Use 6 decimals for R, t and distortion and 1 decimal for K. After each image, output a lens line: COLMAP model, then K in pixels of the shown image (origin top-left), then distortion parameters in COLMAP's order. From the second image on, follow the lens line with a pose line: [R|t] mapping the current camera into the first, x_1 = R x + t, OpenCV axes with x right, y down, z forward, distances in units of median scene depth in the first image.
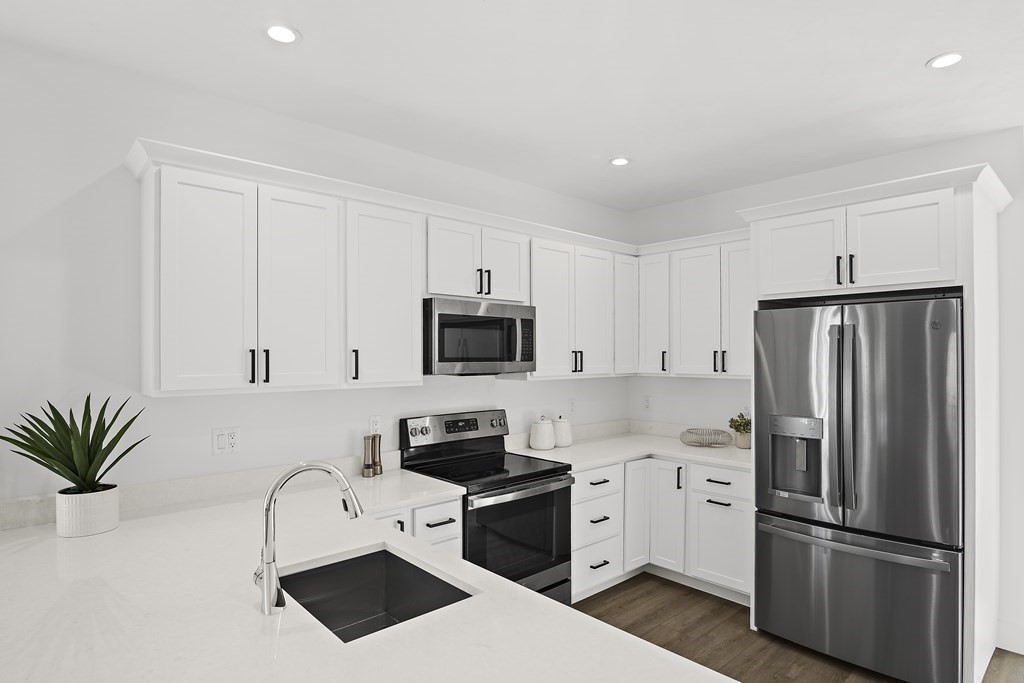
lens RADIAL K [[557.6, 0, 512.2], [0, 557.6, 345.3], [0, 0, 1]] dist [-0.028371, 0.006534]
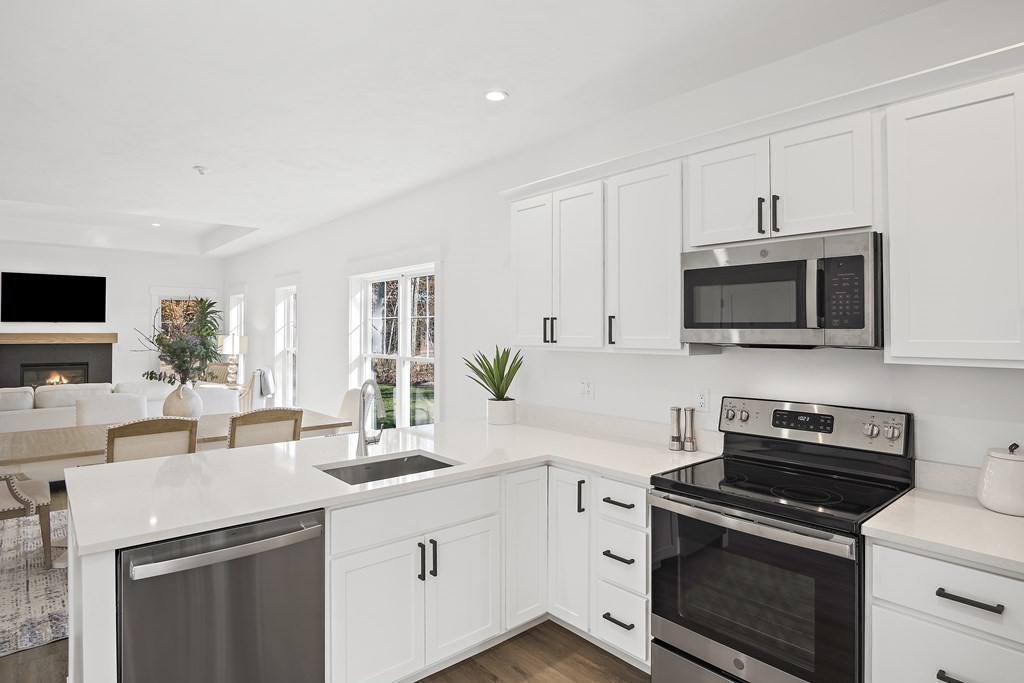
lens RADIAL K [[557.6, 0, 501.4], [0, 557.6, 322.5], [0, 0, 1]] dist [-0.028371, 0.006534]
pose [[-0.038208, -0.010975, -0.999210, 0.651875], [0.015825, 0.999808, -0.011587, 0.024393], [0.999144, -0.016255, -0.038027, 0.690603]]
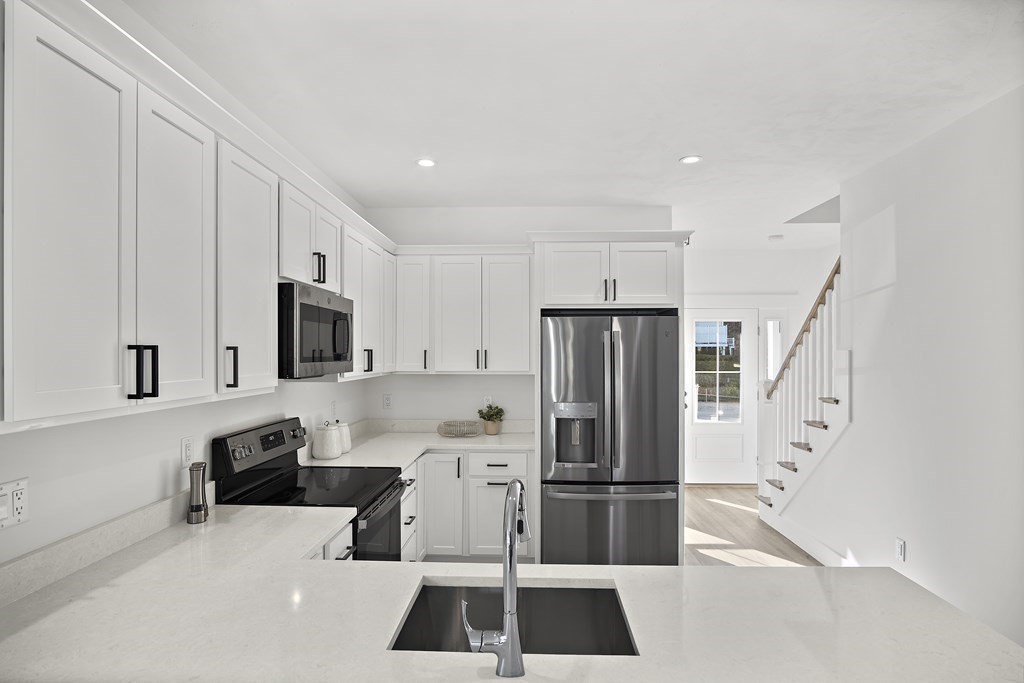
lens RADIAL K [[557.6, 0, 511.3], [0, 557.6, 348.6], [0, 0, 1]] dist [-0.028371, 0.006534]
pose [[0.700712, 0.006614, 0.713414, -0.451732], [-0.013655, 0.999898, 0.004142, 0.002026], [-0.713314, -0.012643, 0.700731, 0.192976]]
